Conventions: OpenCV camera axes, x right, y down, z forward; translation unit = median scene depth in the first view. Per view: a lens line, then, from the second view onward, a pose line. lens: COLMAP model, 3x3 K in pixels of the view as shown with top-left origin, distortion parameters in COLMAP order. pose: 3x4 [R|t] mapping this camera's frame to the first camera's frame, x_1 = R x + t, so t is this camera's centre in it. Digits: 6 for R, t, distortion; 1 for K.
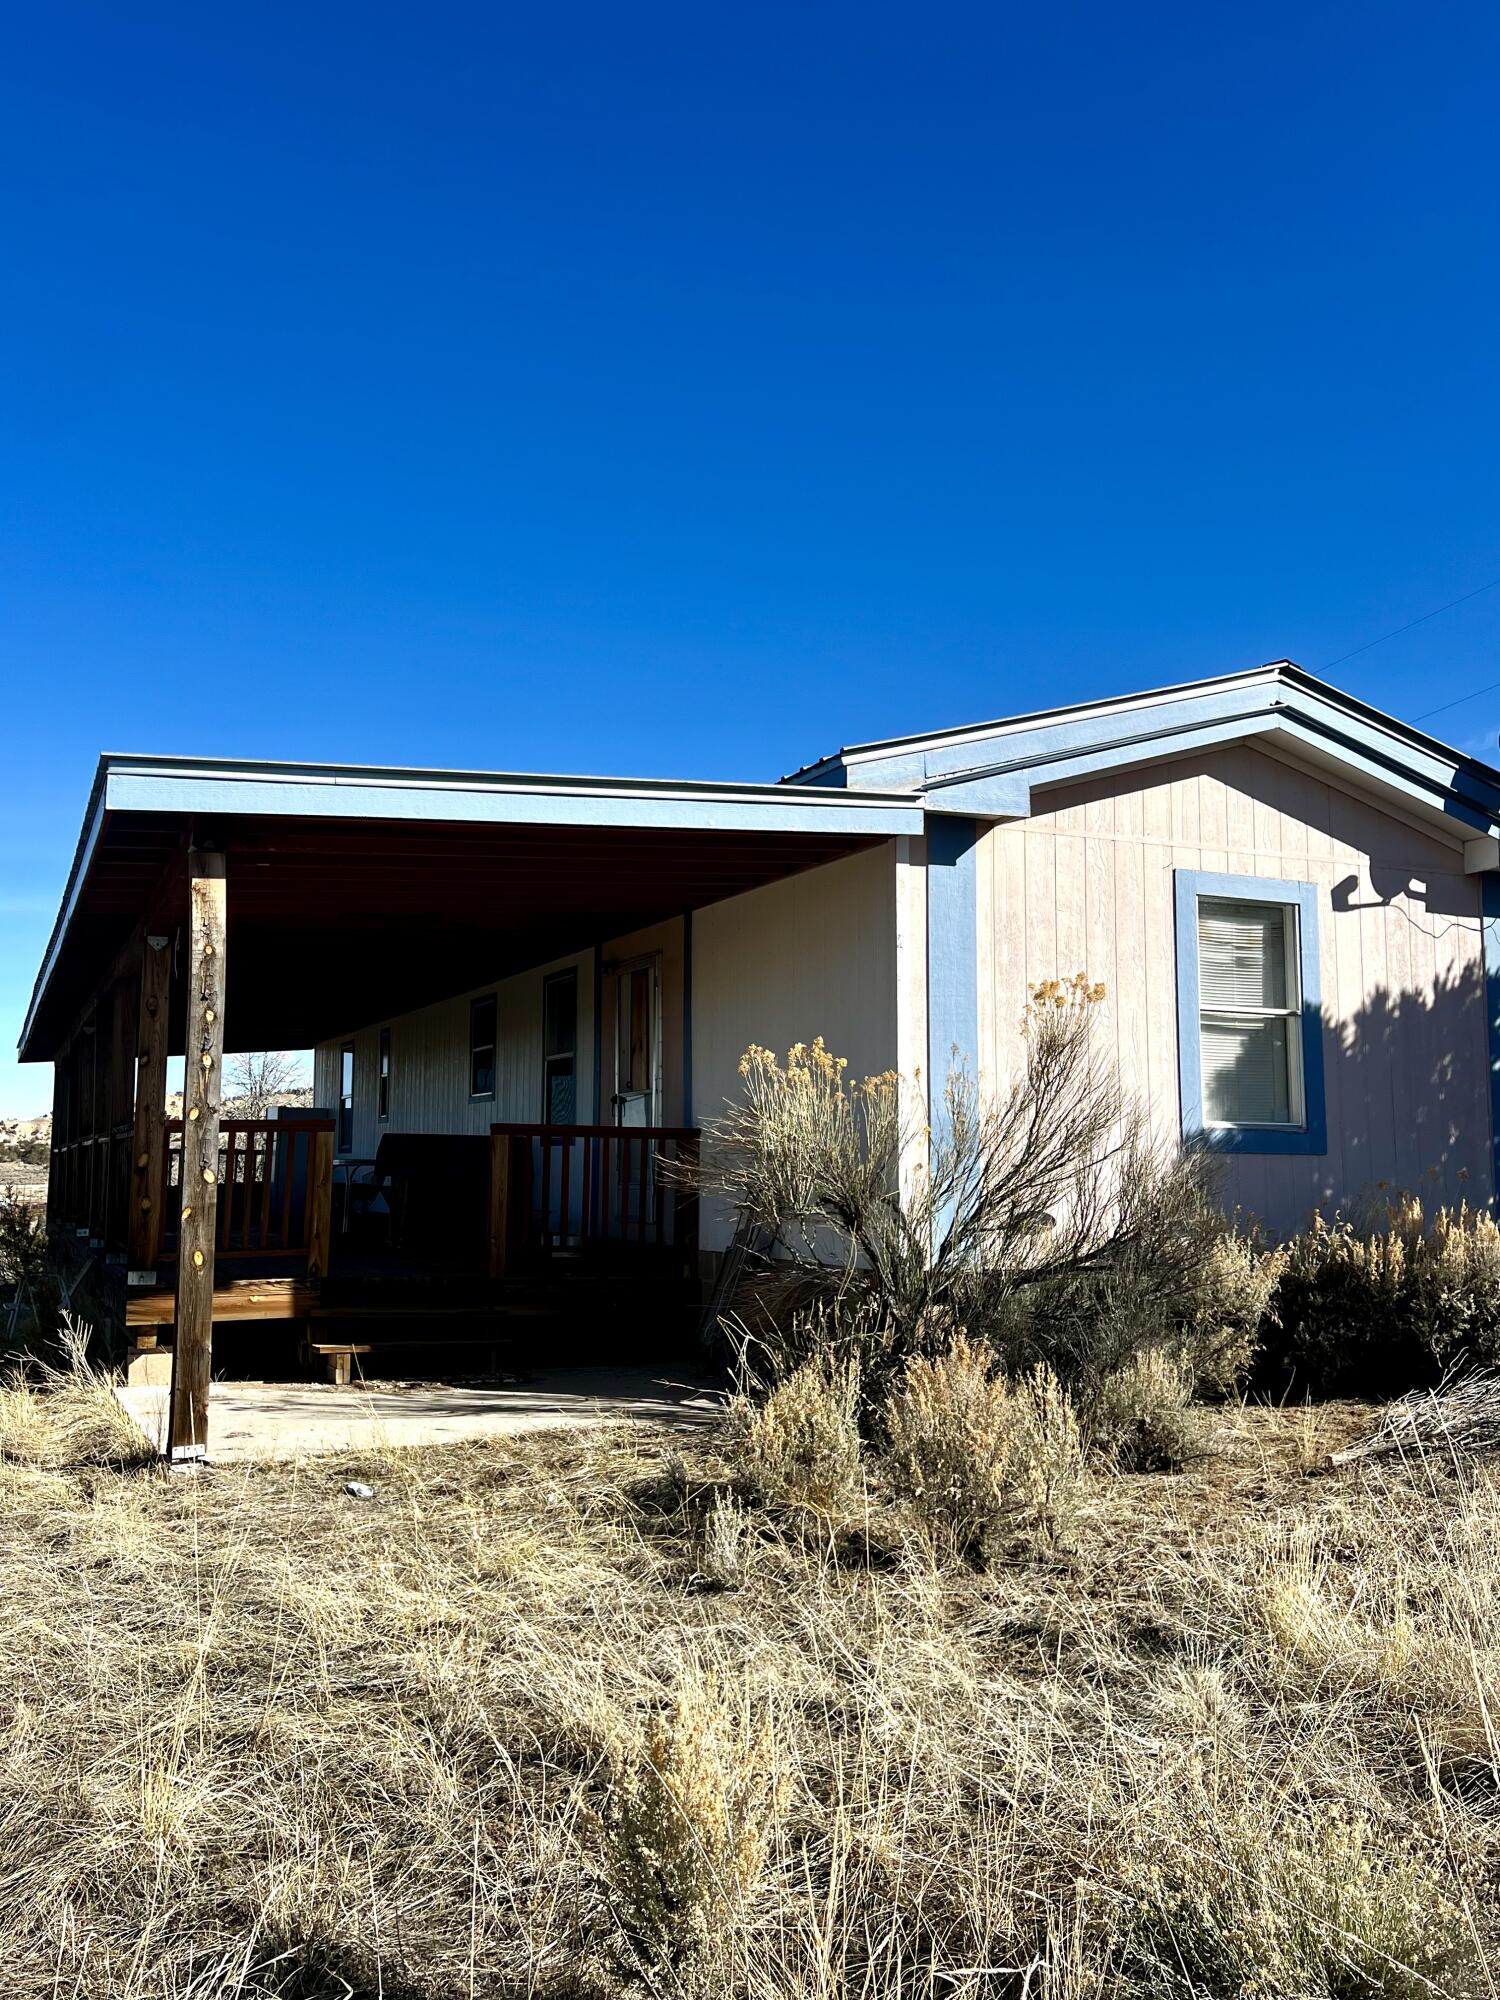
lens RADIAL K [[1656.3, 0, 750.0], [0, 1656.3, 1000.0], [0, 0, 1]] dist [0.080909, 0.001331]
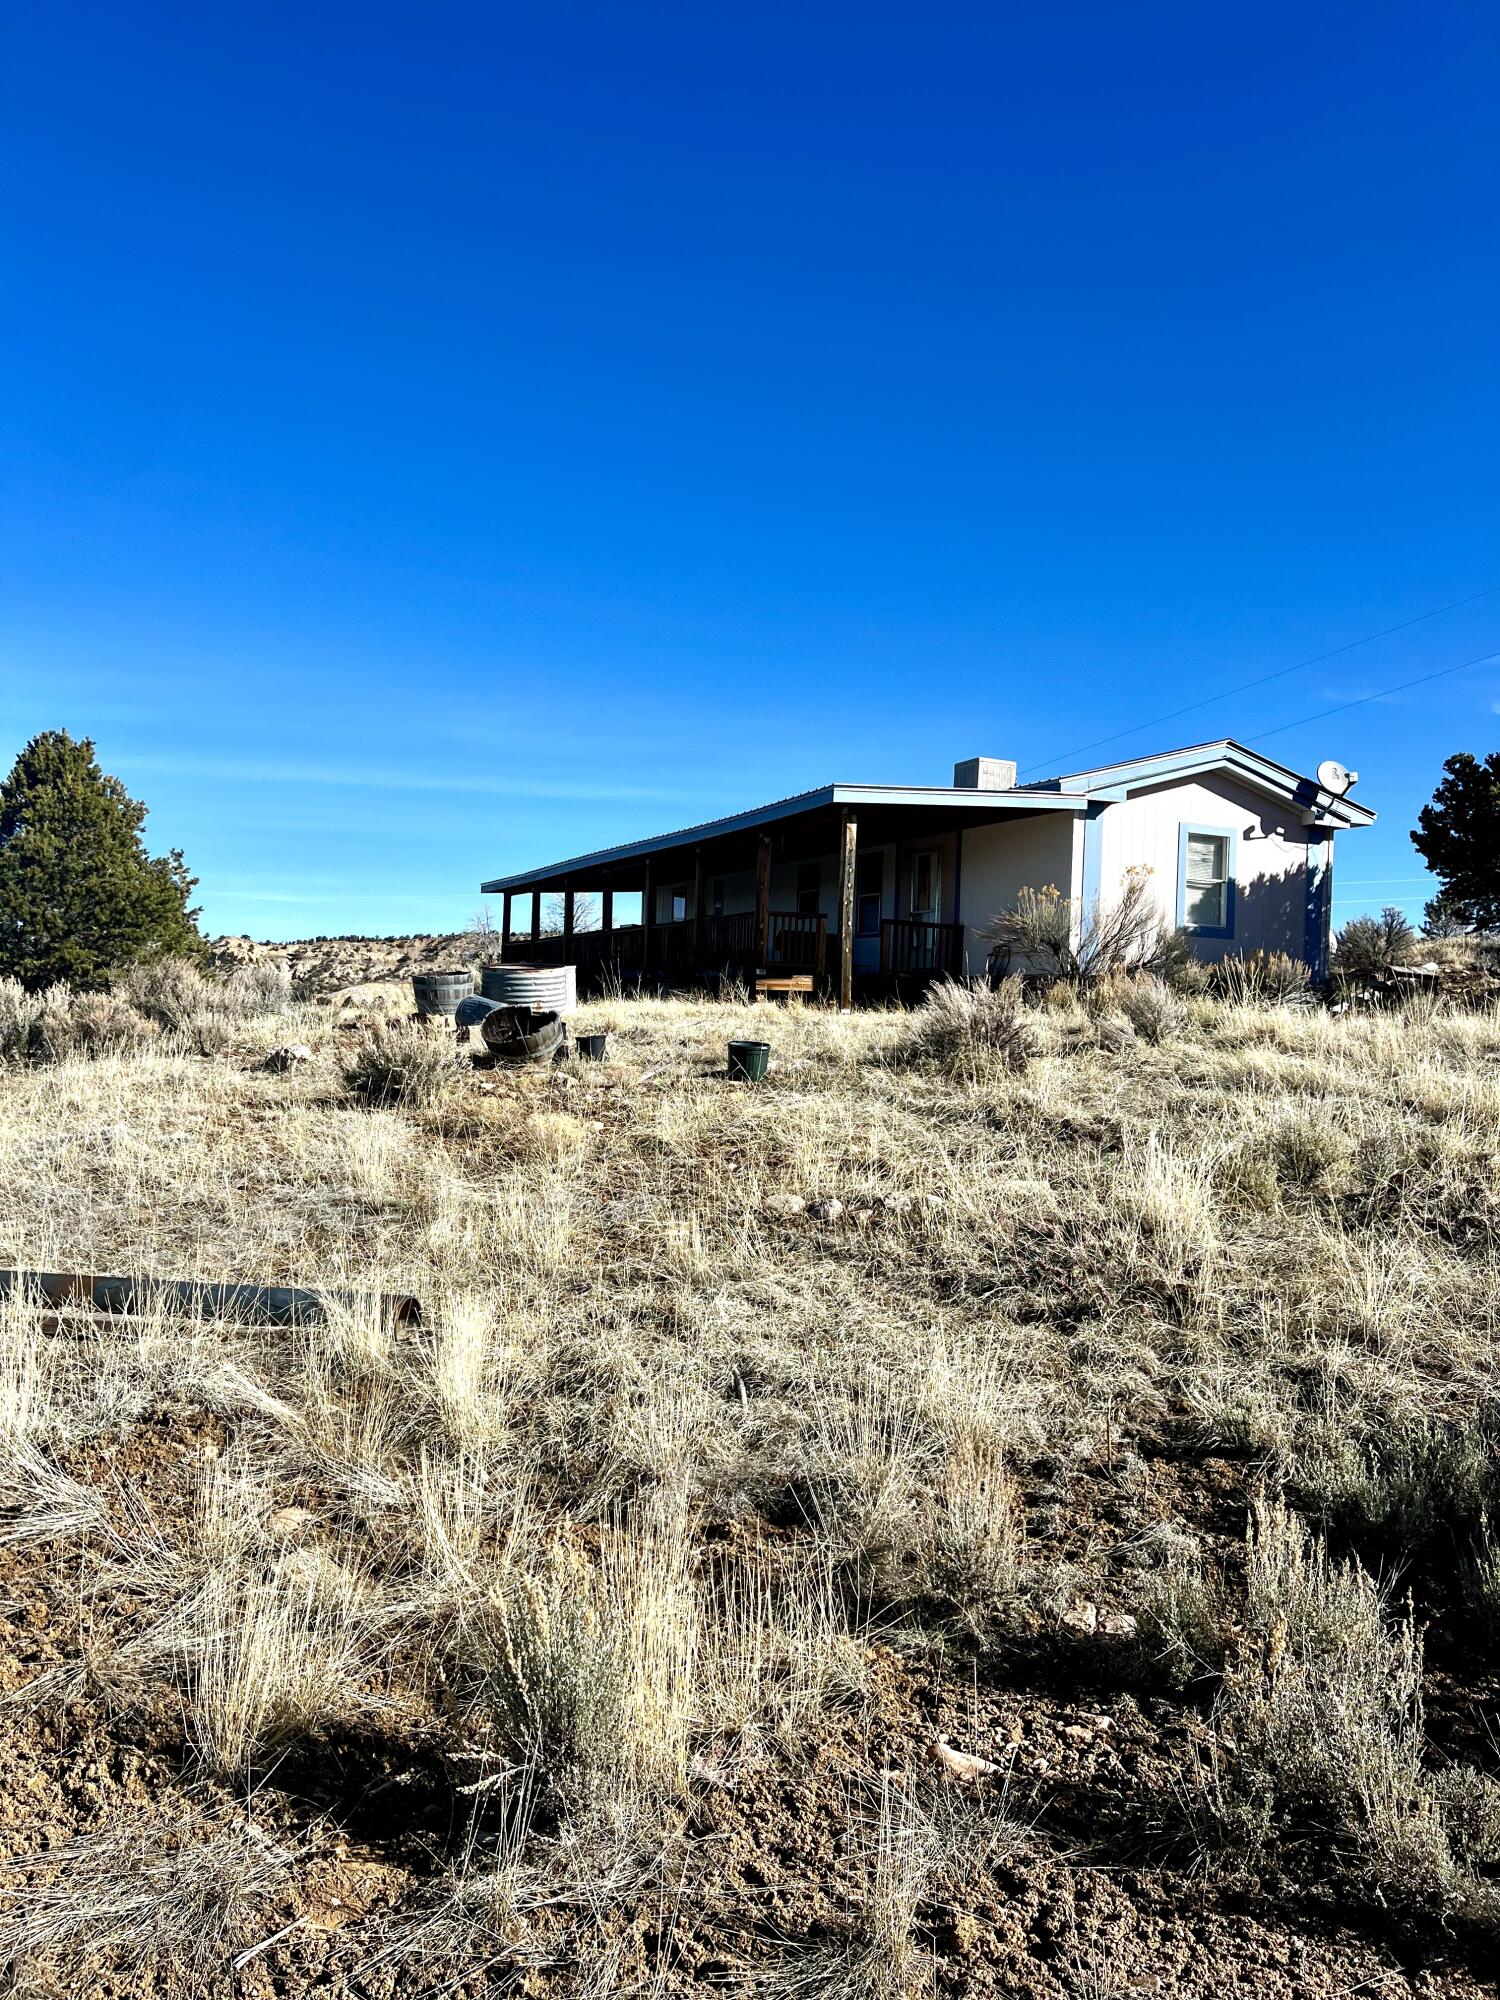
lens RADIAL K [[1263.7, 0, 750.0], [0, 1263.7, 1000.0], [0, 0, 1]] dist [0.000680, 0.000208]
pose [[0.997978, 0.034673, -0.053261, -0.275805], [-0.029116, 0.994380, 0.101783, 0.012249], [0.056490, -0.100027, 0.993380, -0.936995]]
